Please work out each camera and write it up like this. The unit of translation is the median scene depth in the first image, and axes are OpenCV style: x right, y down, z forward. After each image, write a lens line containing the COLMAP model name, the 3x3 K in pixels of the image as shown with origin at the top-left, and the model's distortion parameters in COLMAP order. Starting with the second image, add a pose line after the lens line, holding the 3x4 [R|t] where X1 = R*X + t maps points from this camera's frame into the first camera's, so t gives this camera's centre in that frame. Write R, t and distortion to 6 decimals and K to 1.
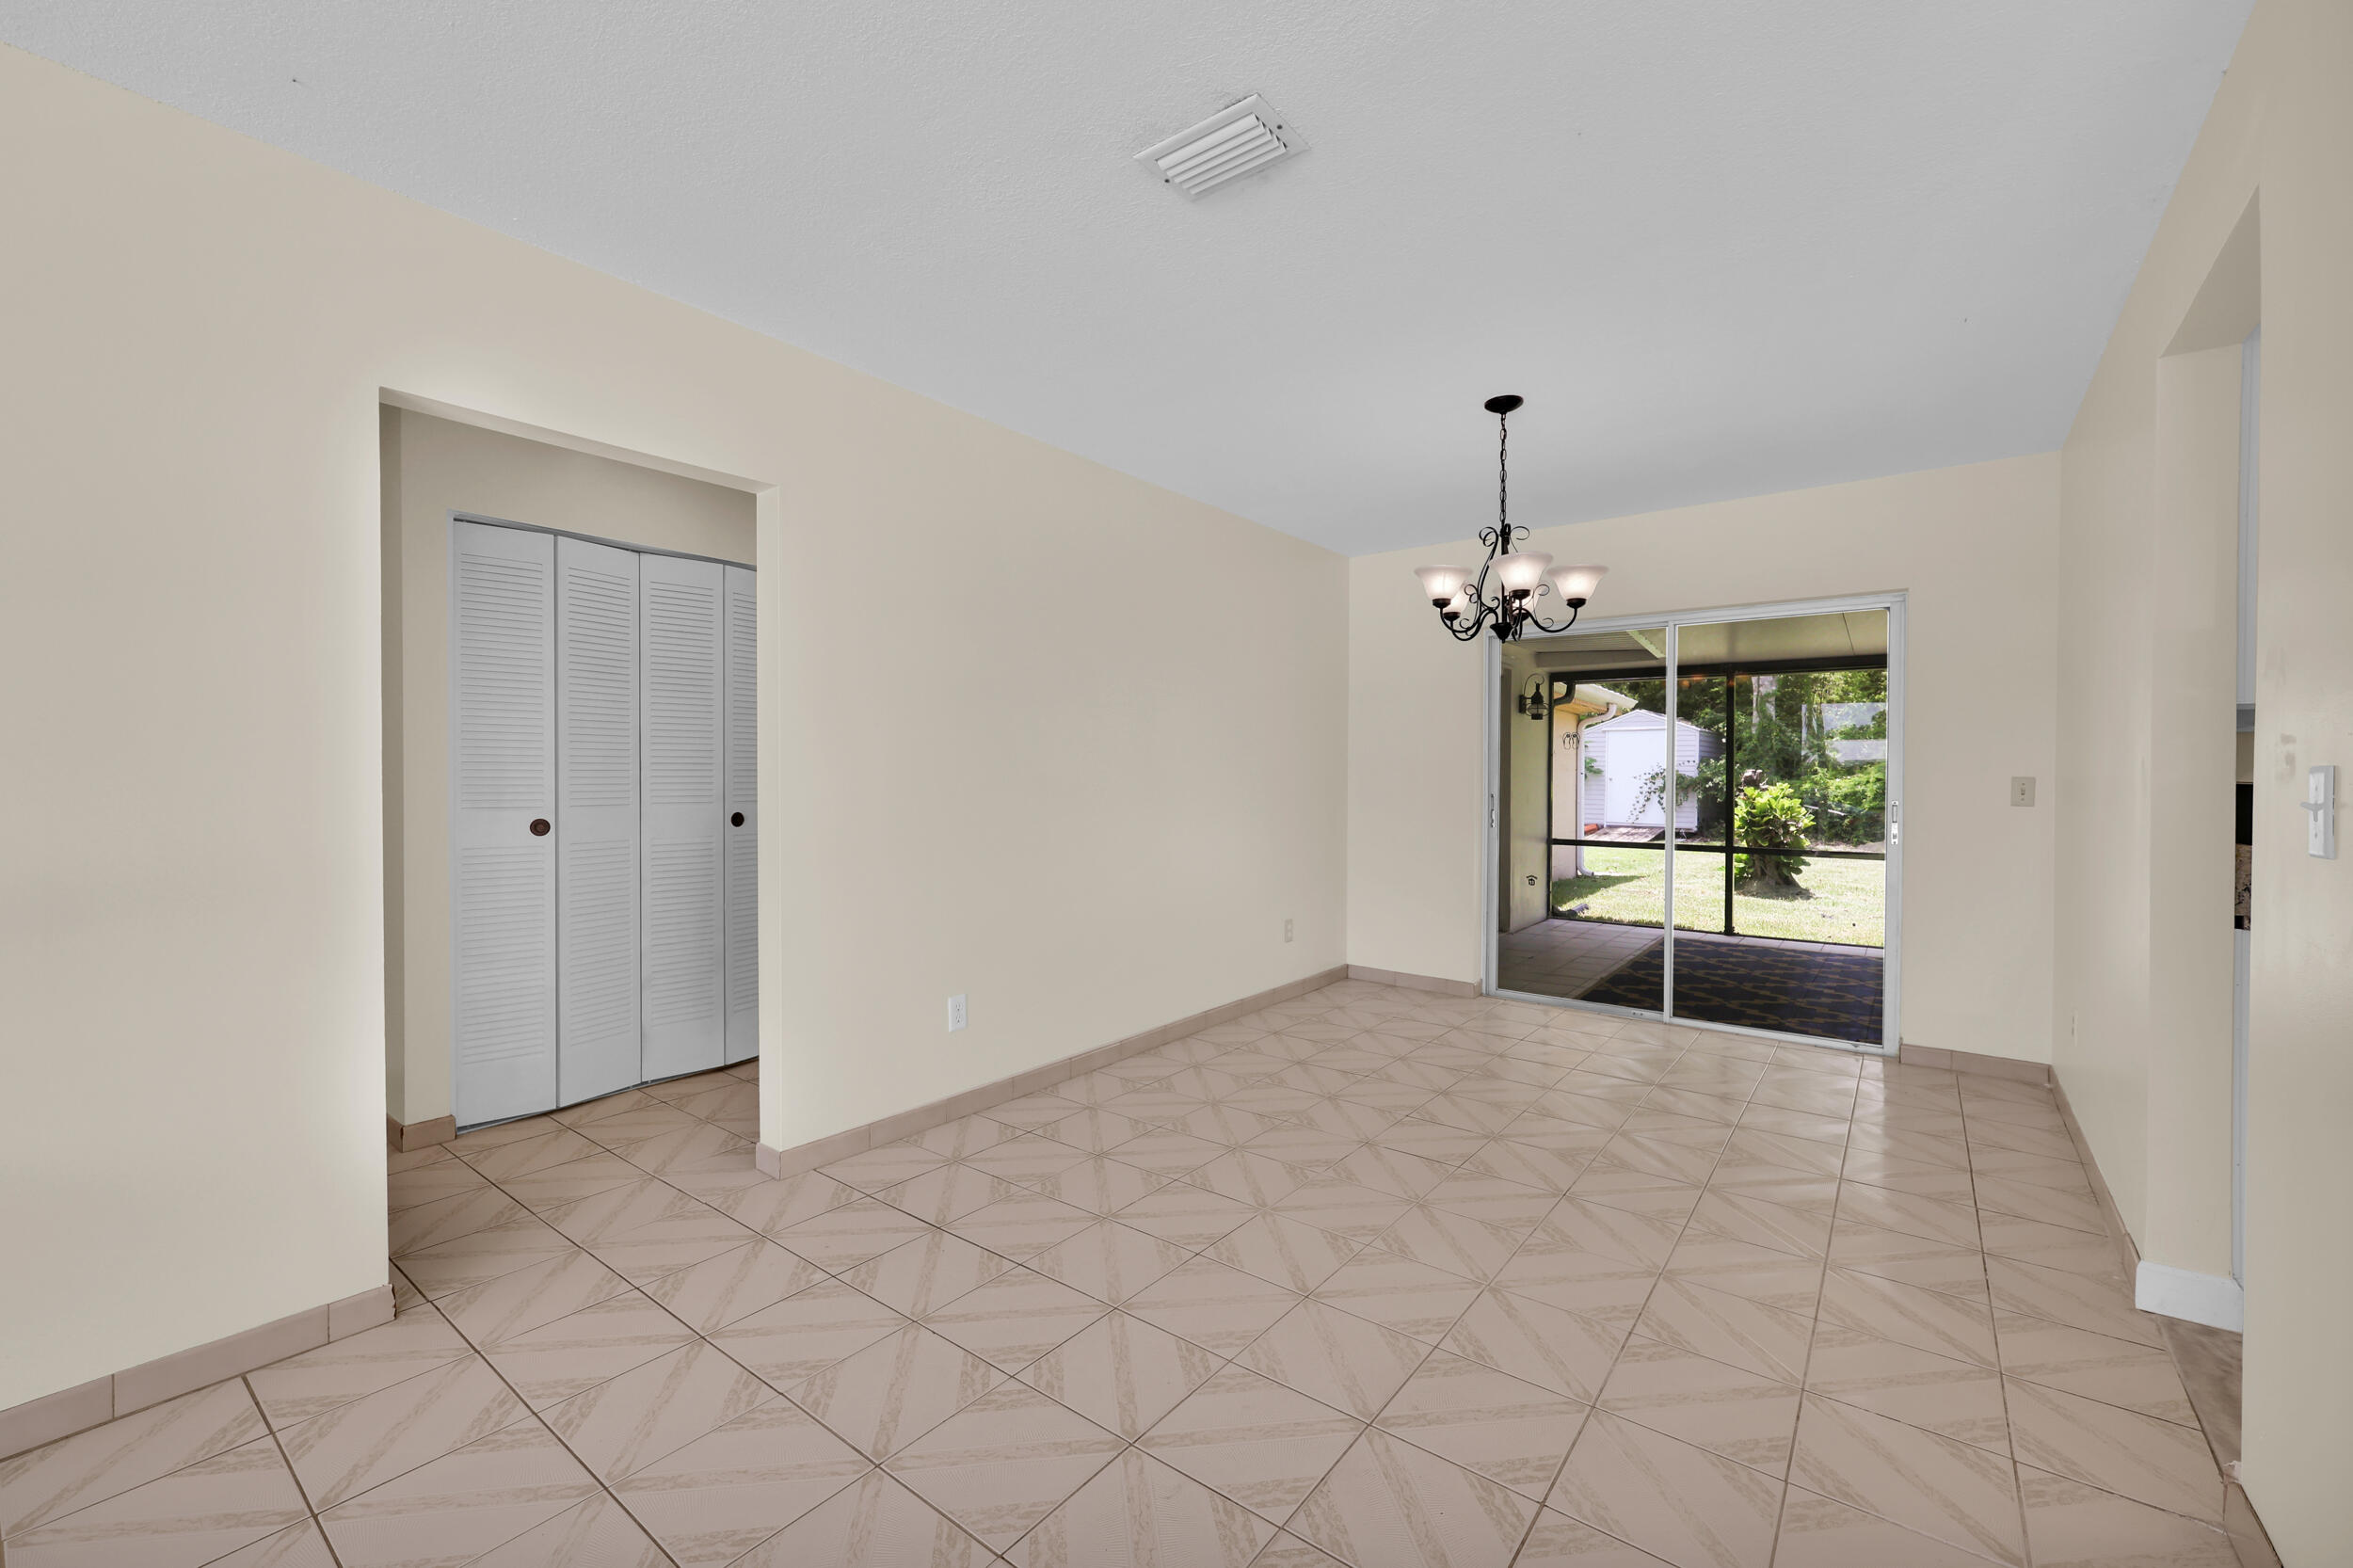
lens RADIAL K [[957.0, 0, 1184.2], [0, 957.0, 773.9], [0, 0, 1]] dist [-0.001301, 0.001632]
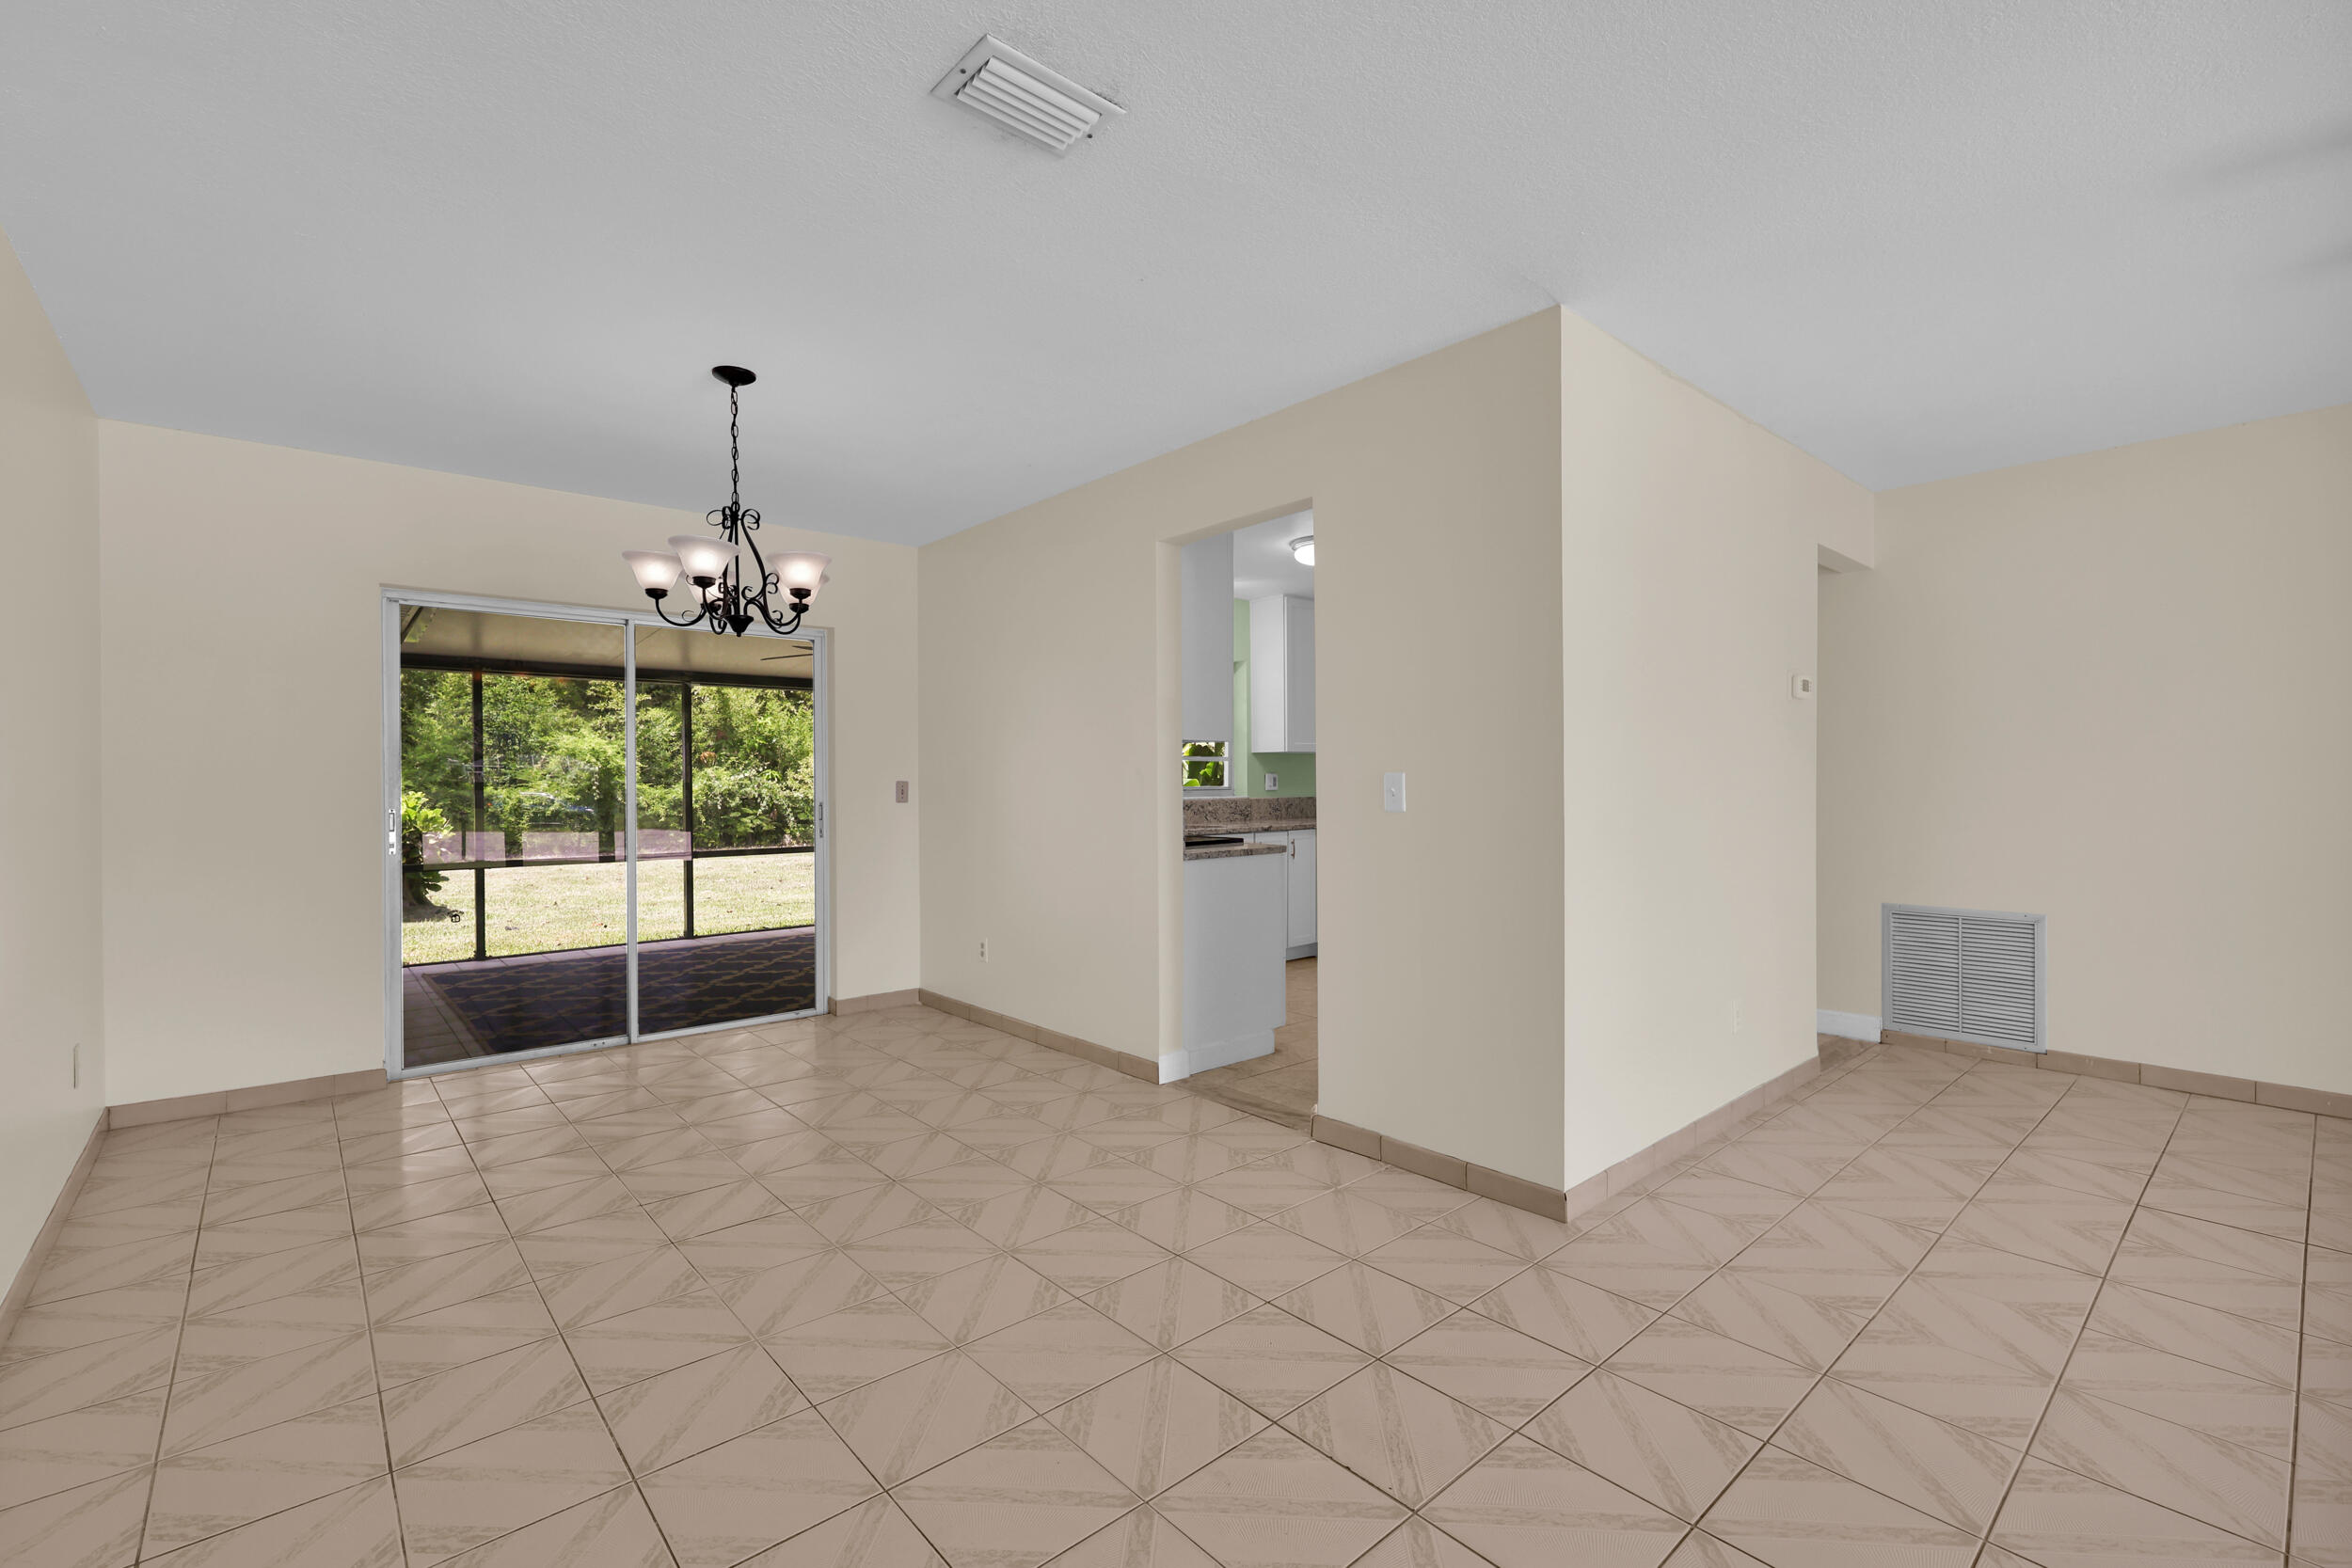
lens RADIAL K [[988.9, 0, 1189.5], [0, 988.9, 776.6], [0, 0, 1]] dist [-0.003612, -0.000270]
pose [[0.203778, -0.002665, 0.979014, -0.376773], [0.007252, 0.999973, 0.001213, -0.001474], [-0.978990, 0.006852, 0.203791, 0.290776]]
